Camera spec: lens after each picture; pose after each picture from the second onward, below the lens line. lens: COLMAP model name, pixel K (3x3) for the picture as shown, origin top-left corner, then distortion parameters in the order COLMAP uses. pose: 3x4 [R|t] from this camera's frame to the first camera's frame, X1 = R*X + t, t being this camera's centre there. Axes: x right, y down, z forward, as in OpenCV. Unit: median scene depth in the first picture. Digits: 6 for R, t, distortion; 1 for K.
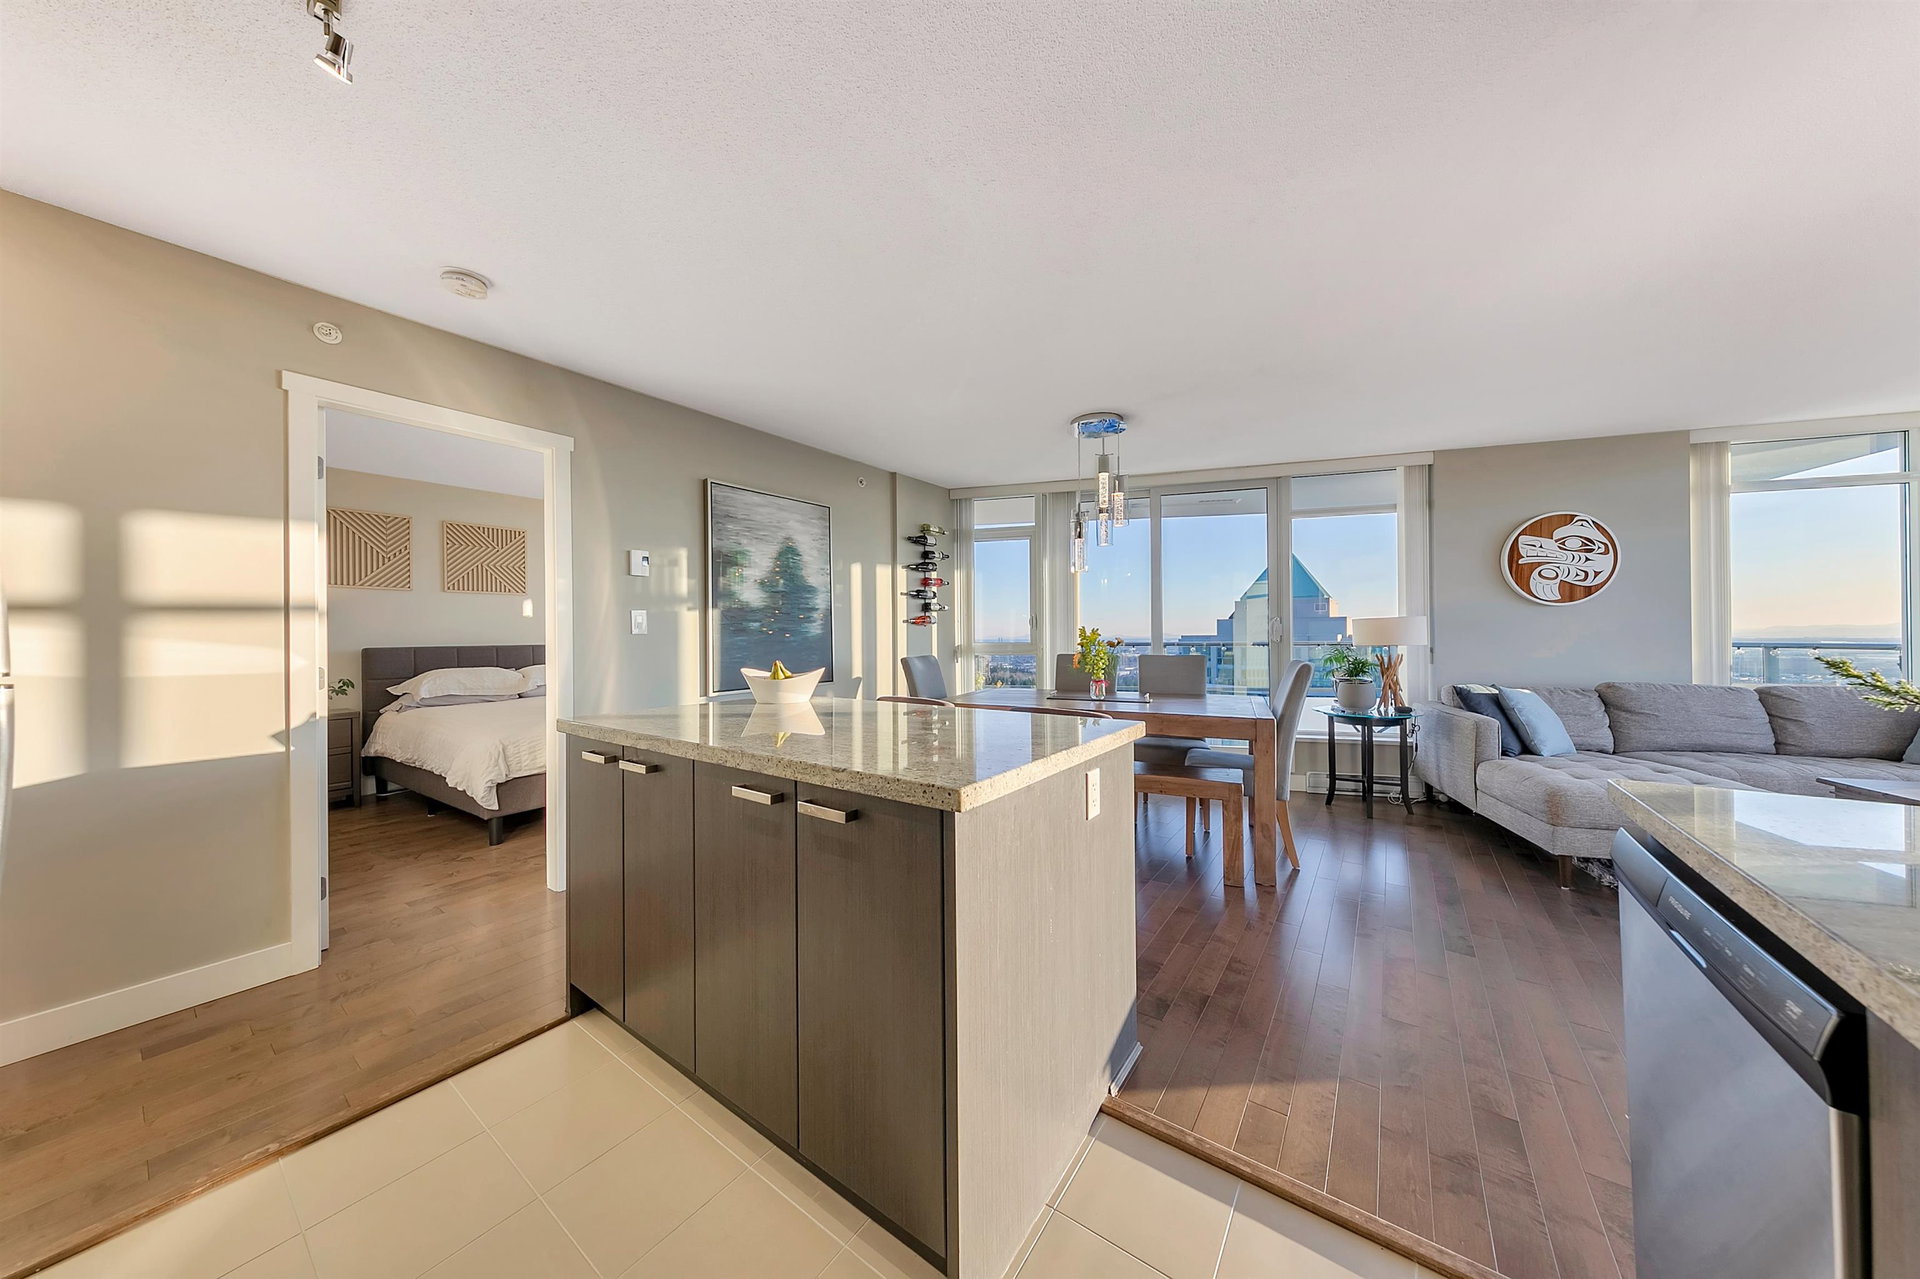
lens RADIAL K [[611.9, 0, 949.2], [0, 611.9, 629.1], [0, 0, 1]] dist [-0.002182, -0.000288]
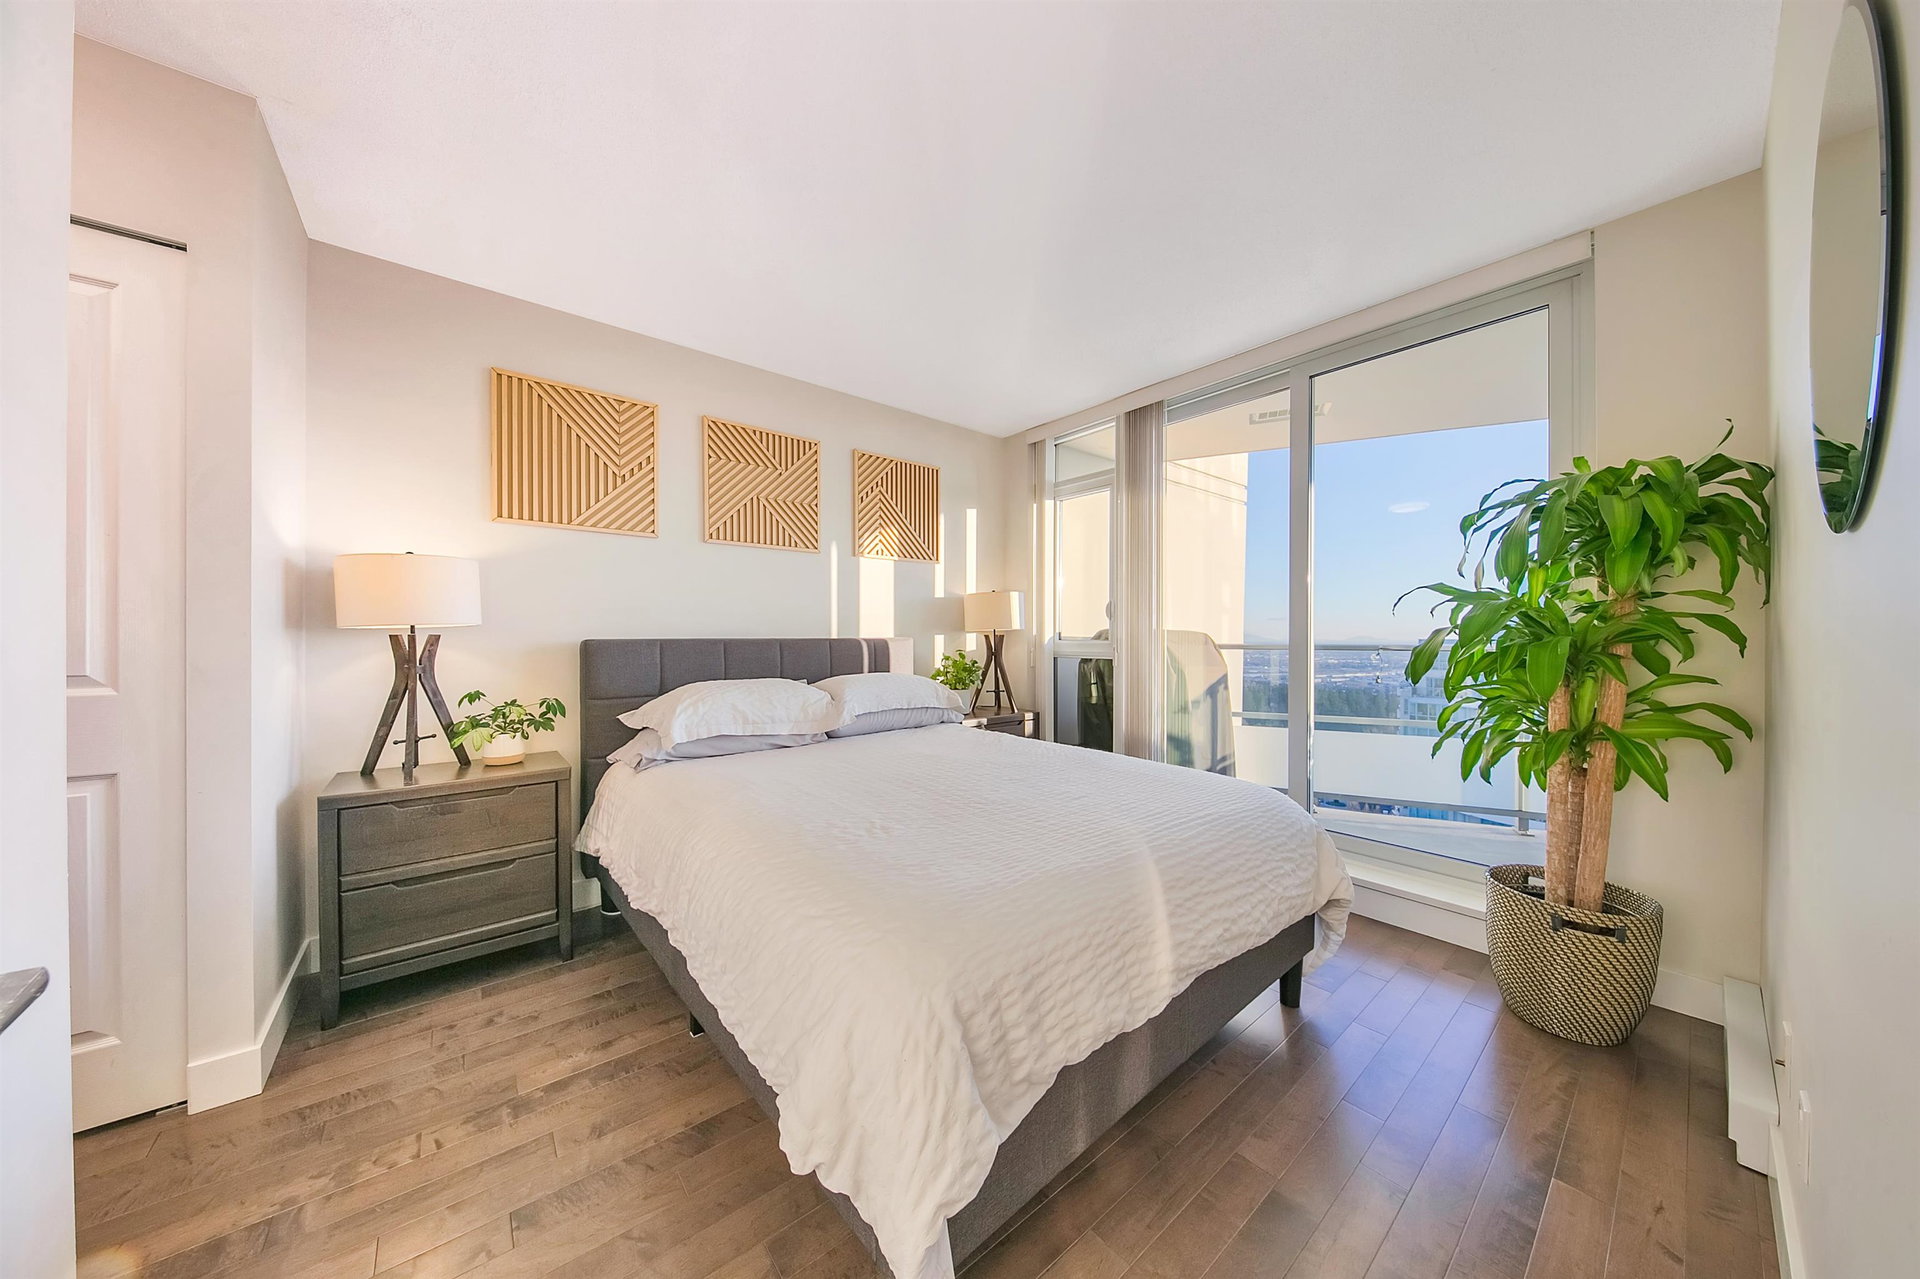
lens RADIAL K [[611.9, 0, 929.2], [0, 611.9, 639.3], [0, 0, 1]] dist [-0.002182, -0.000288]
pose [[0.957487, 0.010658, -0.288281, -0.504987], [-0.008323, 0.999922, 0.009327, 0.022869], [0.288357, -0.006531, 0.957501, 0.564263]]
